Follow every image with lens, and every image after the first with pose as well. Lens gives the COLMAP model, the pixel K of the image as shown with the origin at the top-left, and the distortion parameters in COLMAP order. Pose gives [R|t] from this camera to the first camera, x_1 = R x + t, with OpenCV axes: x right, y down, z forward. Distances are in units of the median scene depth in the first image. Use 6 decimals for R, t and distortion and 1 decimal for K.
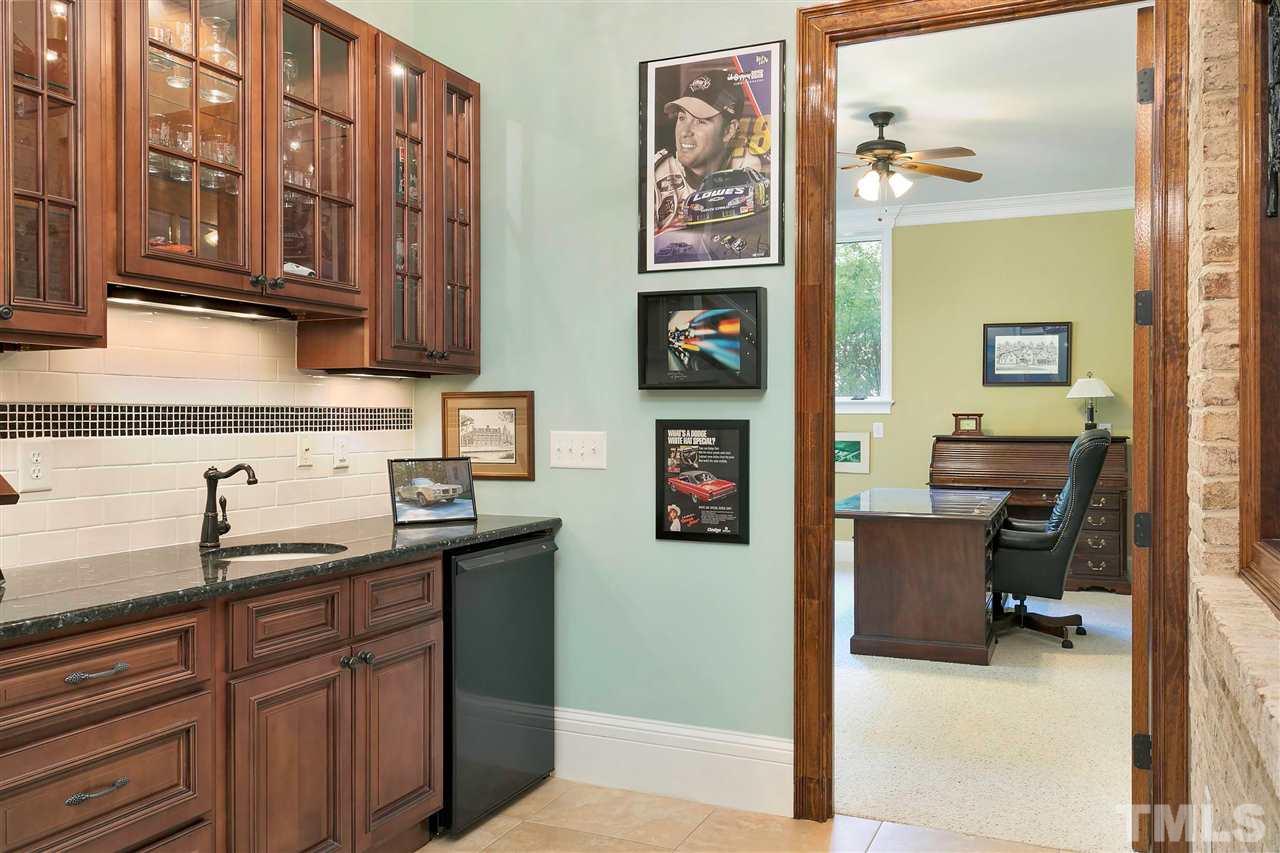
lens RADIAL K [[989.6, 0, 640.0], [0, 989.6, 426.5], [0, 0, 1]] dist [-0.000239, 0.000172]
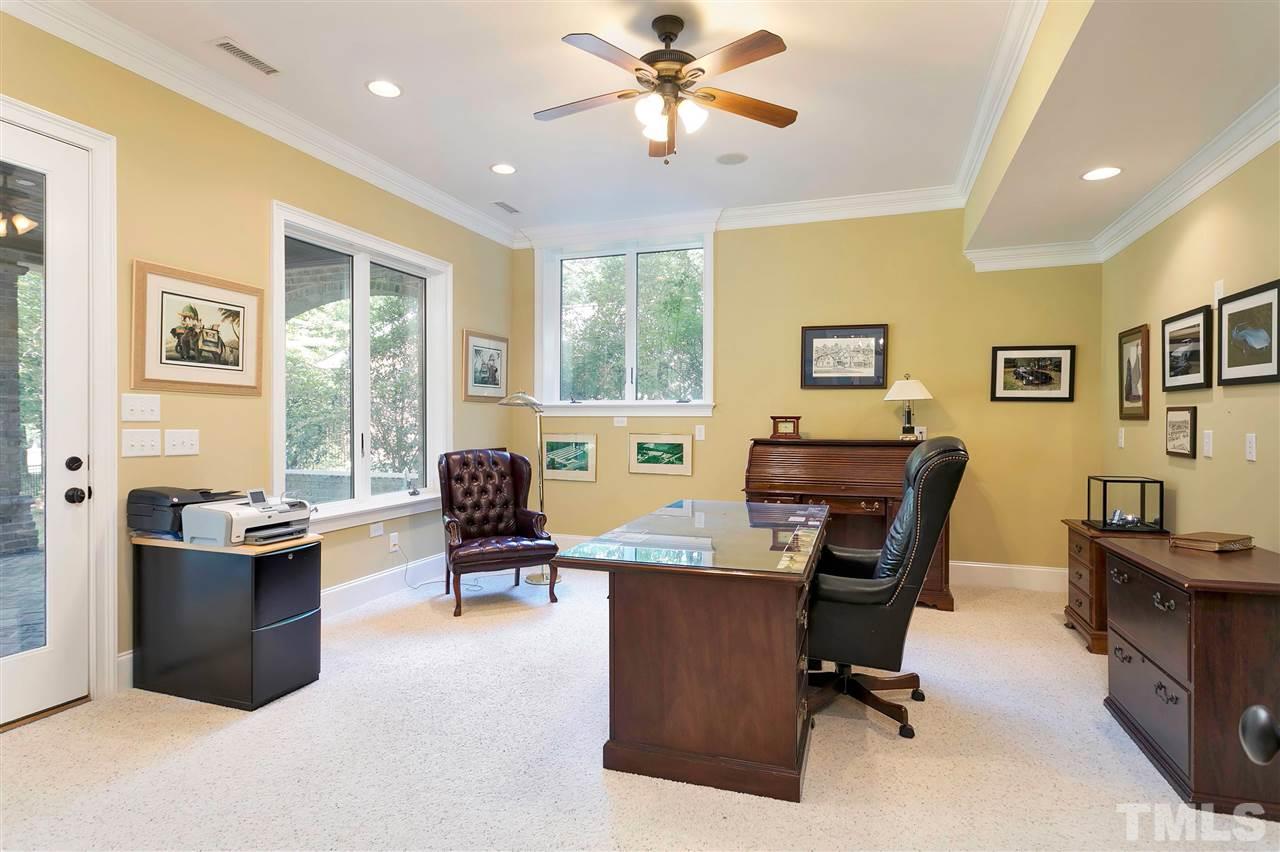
lens RADIAL K [[677.1, 0, 640.0], [0, 677.1, 426.0], [0, 0, 1]] dist [-0.018983, 0.000067]
pose [[0.995595, 0.002065, 0.093732, 0.125671], [-0.002153, 0.999997, 0.000839, -0.003827], [-0.093730, -0.001037, 0.995597, 0.348848]]
